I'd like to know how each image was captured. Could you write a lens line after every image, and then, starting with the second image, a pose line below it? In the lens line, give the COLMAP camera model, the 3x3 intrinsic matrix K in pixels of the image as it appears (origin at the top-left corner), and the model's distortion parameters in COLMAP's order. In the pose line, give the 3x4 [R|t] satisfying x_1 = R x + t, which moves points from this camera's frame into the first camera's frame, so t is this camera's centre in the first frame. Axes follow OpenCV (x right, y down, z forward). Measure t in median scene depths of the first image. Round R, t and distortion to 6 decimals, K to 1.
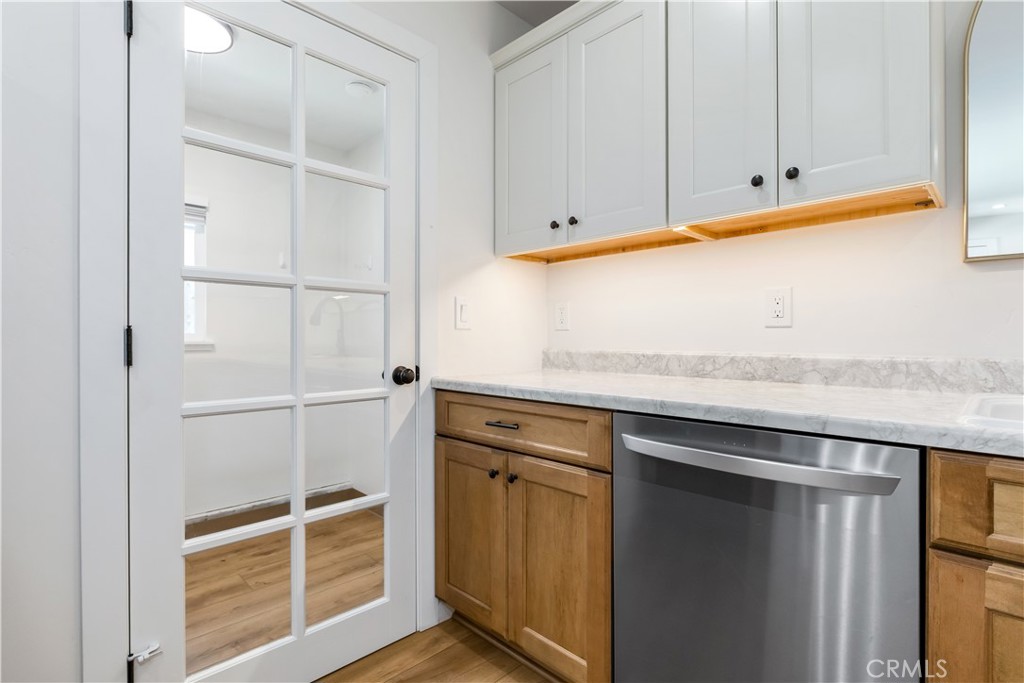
lens RADIAL K [[495.3, 0, 509.7], [0, 495.3, 339.7], [0, 0, 1]] dist [-0.006541, 0.003231]
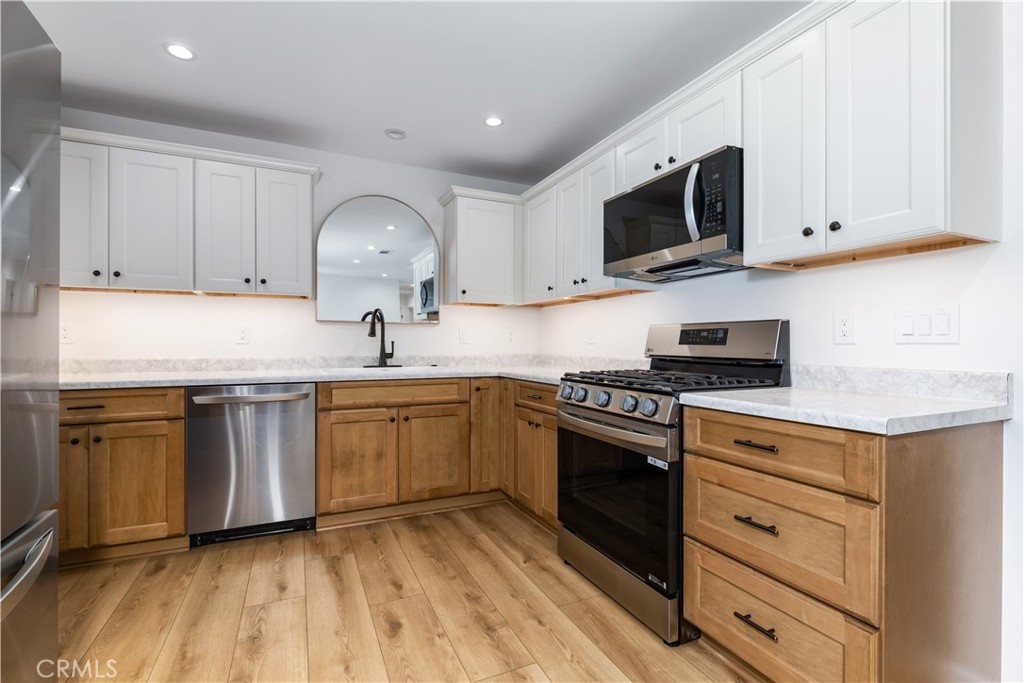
lens RADIAL K [[456.7, 0, 513.7], [0, 456.7, 346.9], [0, 0, 1]] dist [0.005332, -0.002422]
pose [[0.331311, -0.003752, 0.943514, -0.961396], [0.001692, 0.999993, 0.003383, -0.019106], [-0.943520, 0.000476, 0.331315, -0.758310]]
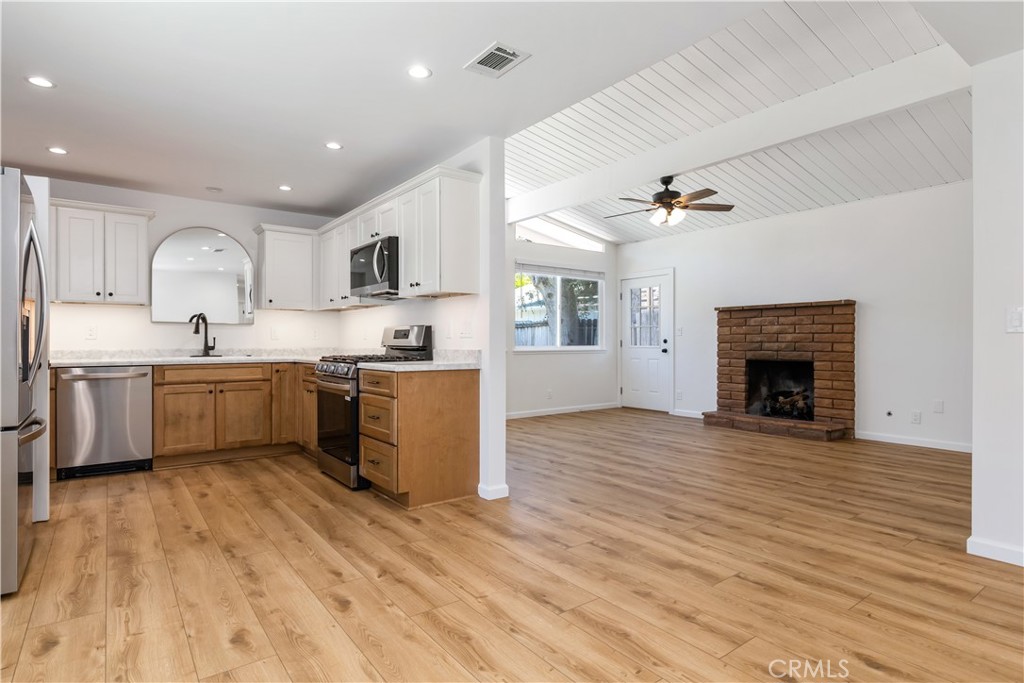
lens RADIAL K [[532.5, 0, 501.3], [0, 532.5, 340.5], [0, 0, 1]] dist [-0.005585, 0.003207]
pose [[0.144988, 0.003178, 0.989428, -2.231759], [0.004853, 0.999981, -0.003923, 0.004591], [-0.989422, 0.005371, 0.144969, -1.834749]]
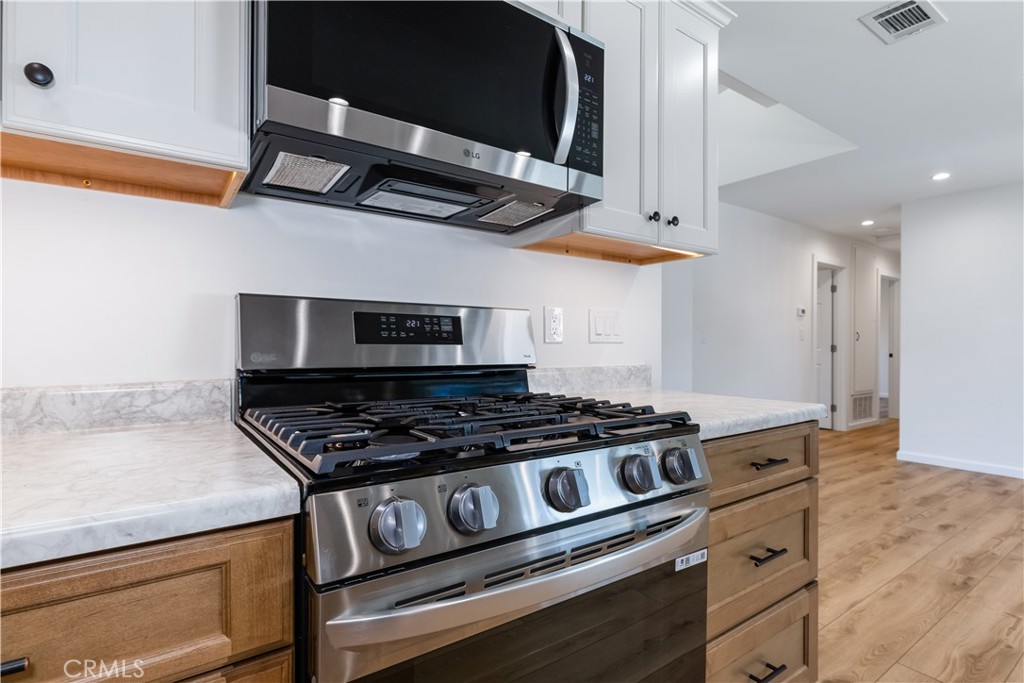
lens RADIAL K [[495.3, 0, 501.5], [0, 495.3, 346.1], [0, 0, 1]] dist [-0.006541, 0.003231]
pose [[-0.984782, -0.001511, 0.173787, 0.359424], [-0.000221, 0.999972, 0.007445, -0.022422], [-0.173793, 0.007293, -0.984755, -0.015892]]
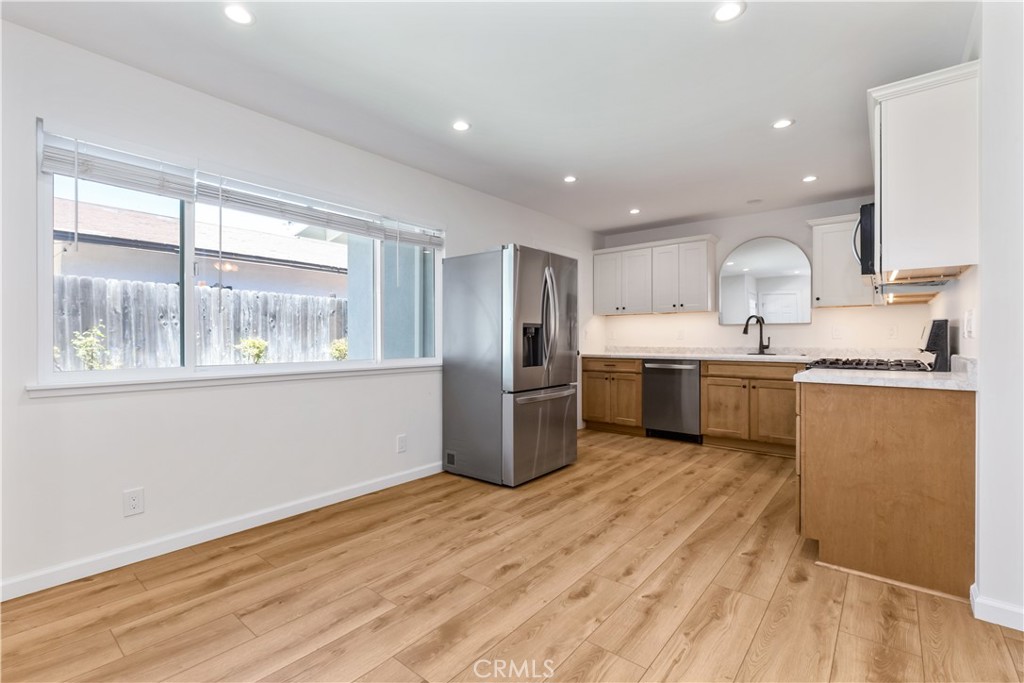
lens RADIAL K [[456.7, 0, 513.7], [0, 456.7, 338.8], [0, 0, 1]] dist [0.005332, -0.002422]
pose [[0.993160, -0.000552, 0.116761, -1.203869], [0.001056, 0.999990, -0.004256, -0.014710], [-0.116757, 0.004350, 0.993151, -2.485336]]
